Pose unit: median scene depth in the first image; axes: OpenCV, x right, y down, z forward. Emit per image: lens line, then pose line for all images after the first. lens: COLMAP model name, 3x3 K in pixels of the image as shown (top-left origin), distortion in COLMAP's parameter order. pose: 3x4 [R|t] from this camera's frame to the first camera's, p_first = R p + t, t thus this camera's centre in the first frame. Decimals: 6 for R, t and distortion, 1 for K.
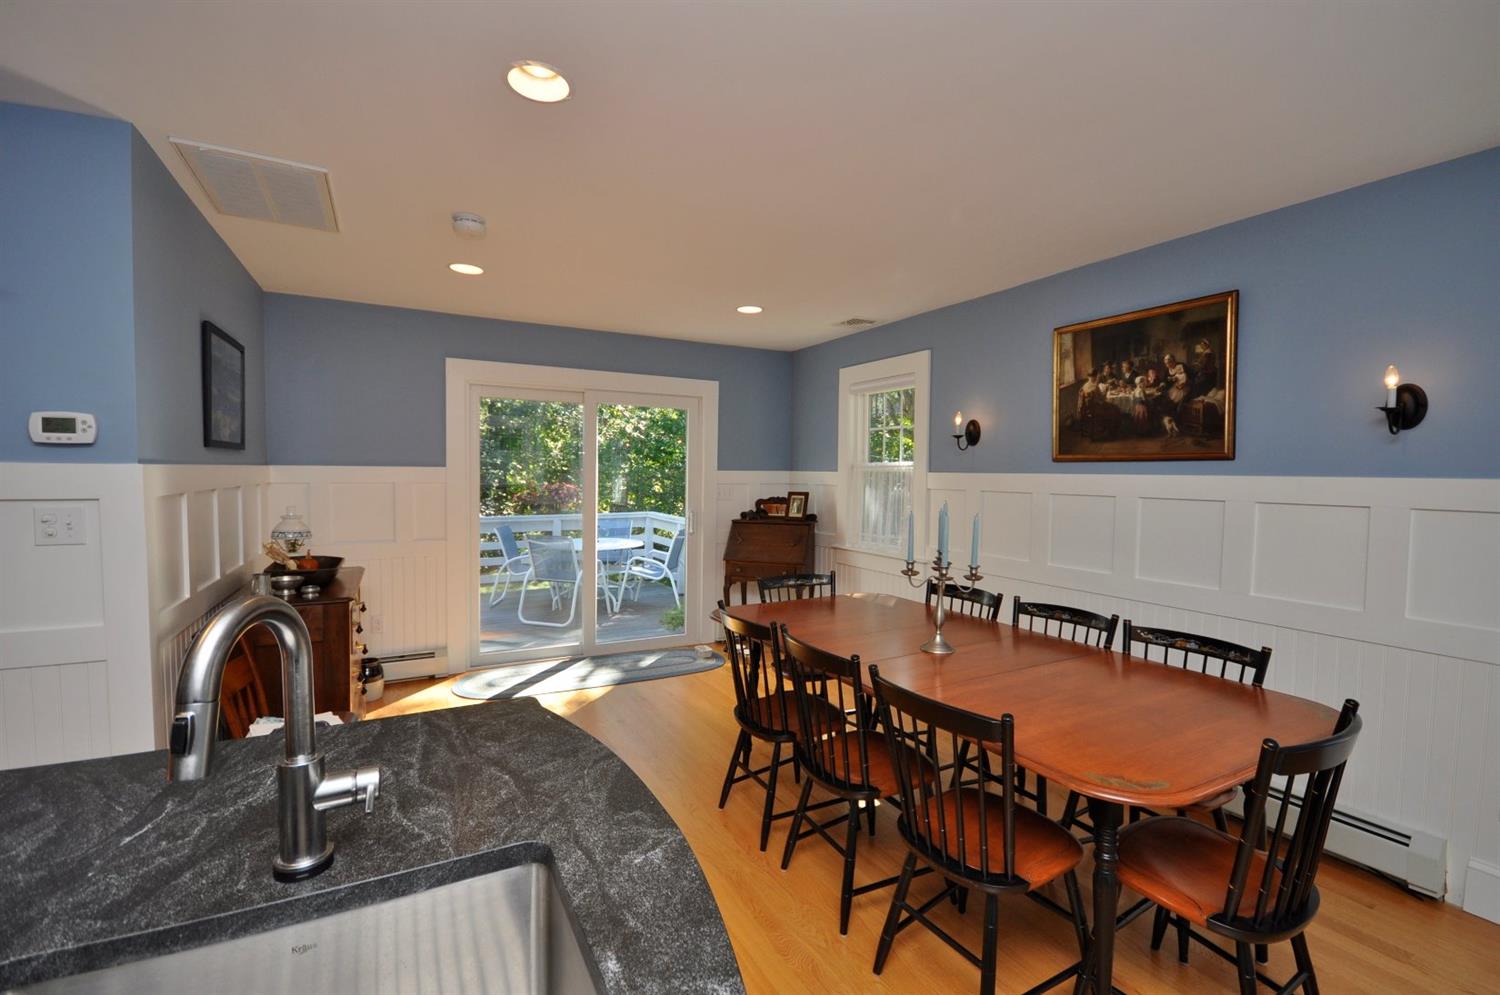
lens RADIAL K [[663.4, 0, 734.0], [0, 663.4, 500.6], [0, 0, 1]] dist [-0.001134, 0.000043]
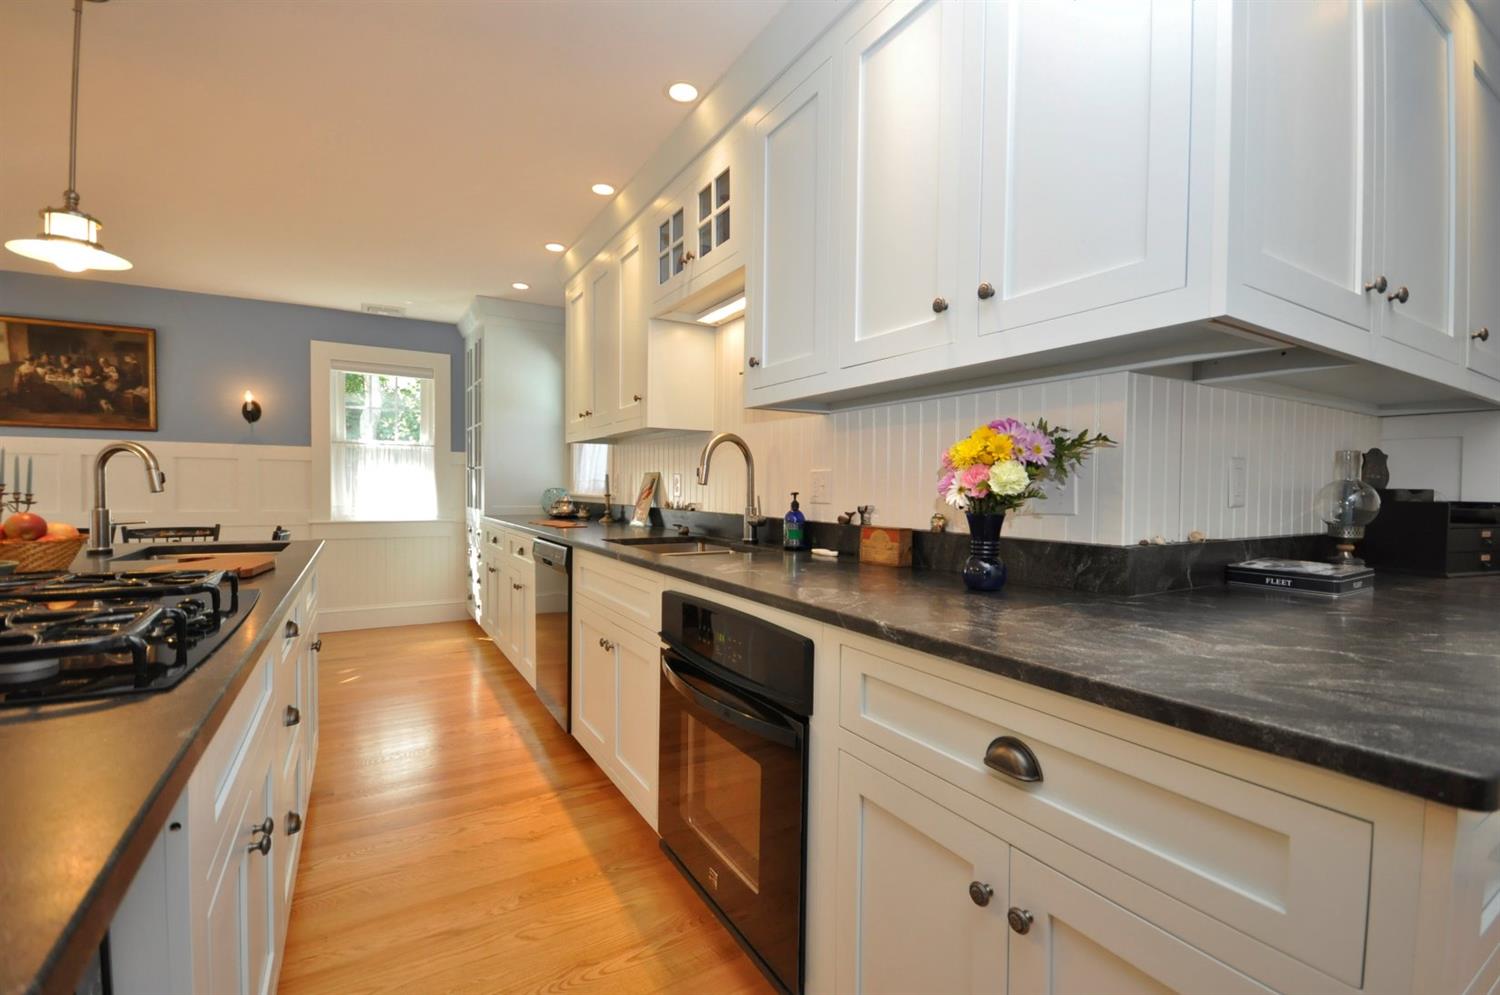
lens RADIAL K [[658.2, 0, 744.6], [0, 658.2, 504.8], [0, 0, 1]] dist [0.010985, -0.013757]
pose [[-0.043515, -0.038459, 0.998312, -0.826209], [0.029747, 0.998766, 0.039773, 0.085614], [-0.998610, 0.031428, -0.042317, -0.335769]]
